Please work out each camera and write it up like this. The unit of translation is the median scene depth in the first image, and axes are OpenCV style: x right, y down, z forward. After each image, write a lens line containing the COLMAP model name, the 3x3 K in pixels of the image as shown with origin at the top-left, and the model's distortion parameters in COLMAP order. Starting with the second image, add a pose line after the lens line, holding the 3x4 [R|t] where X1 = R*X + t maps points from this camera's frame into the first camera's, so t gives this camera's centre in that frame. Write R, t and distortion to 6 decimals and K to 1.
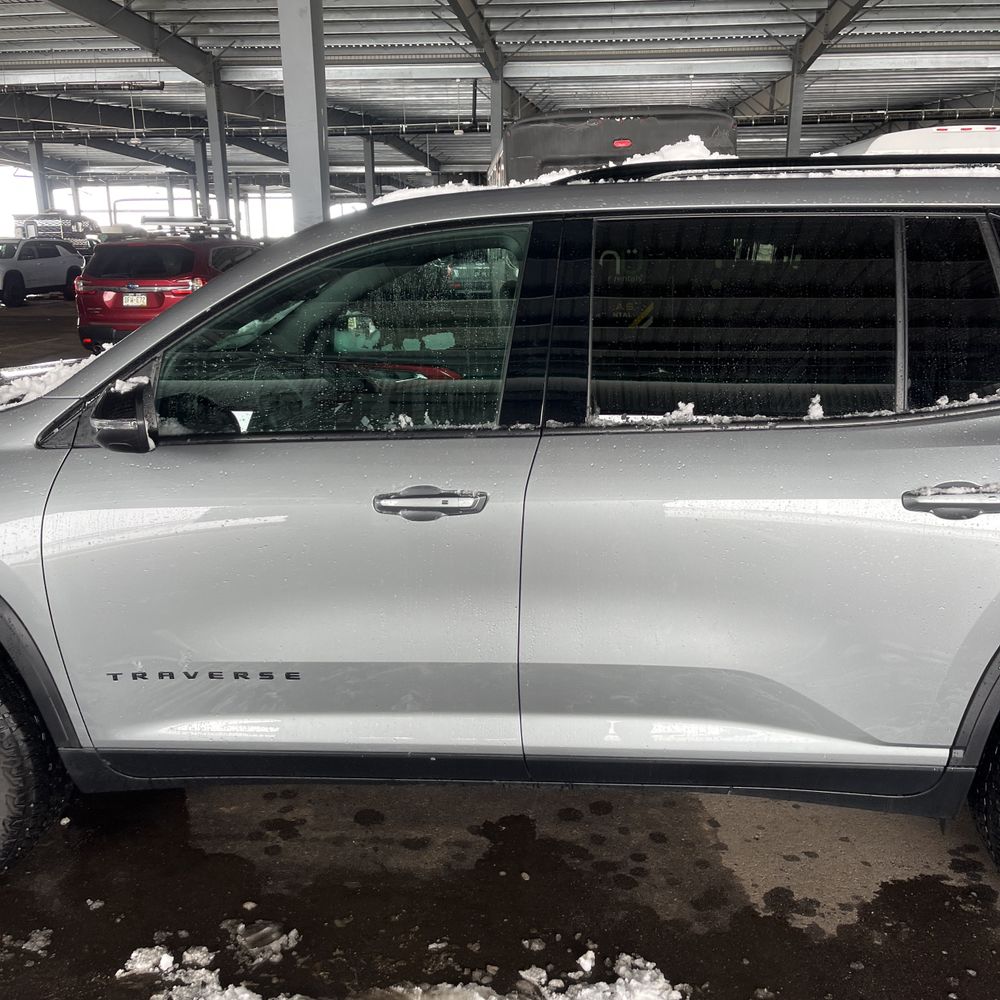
lens RADIAL K [[1016.6, 0, 506.1], [0, 1016.6, 504.1], [0, 0, 1]] dist [0.042922, -0.024466]
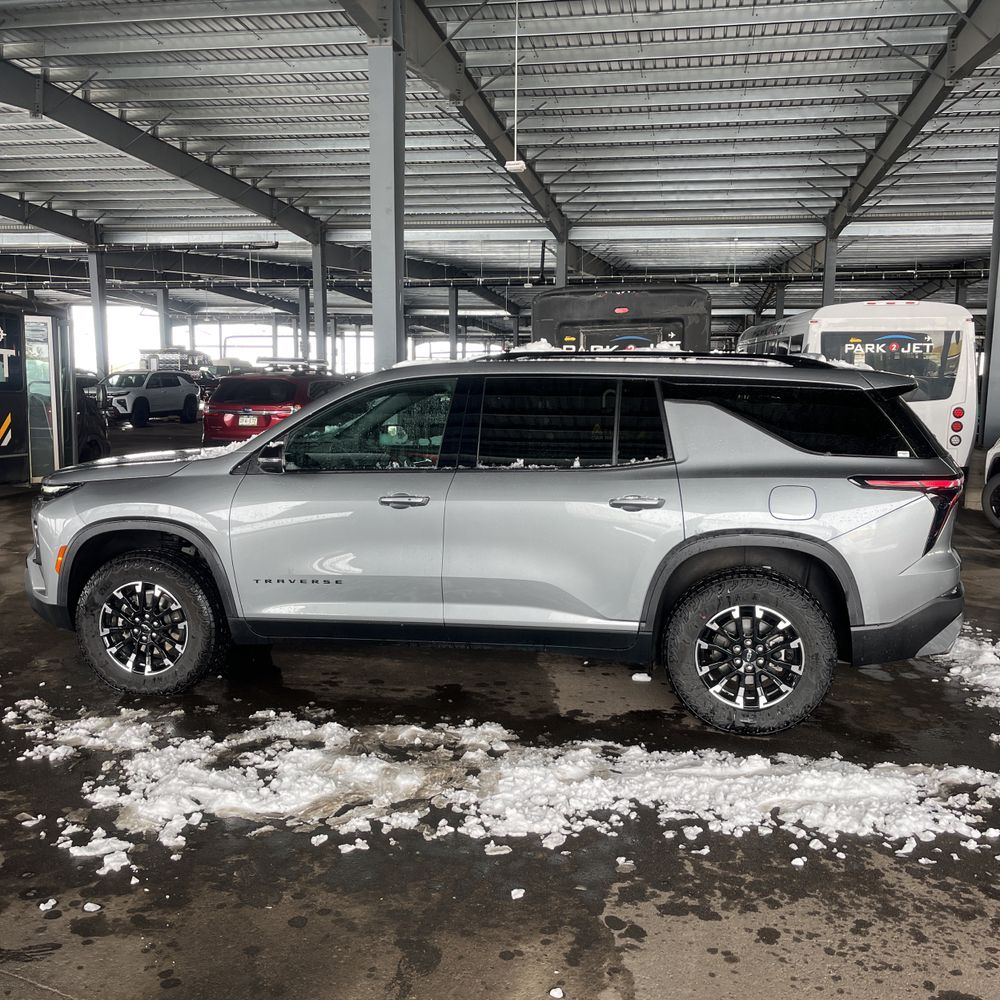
lens RADIAL K [[1026.0, 0, 500.0], [0, 1026.0, 500.0], [0, 0, 1]] dist [0.060112, -0.029226]
pose [[0.995885, 0.027963, -0.086202, 0.247738], [-0.039137, 0.990638, -0.130788, 0.213441], [0.081738, 0.133623, 0.987656, -0.902584]]
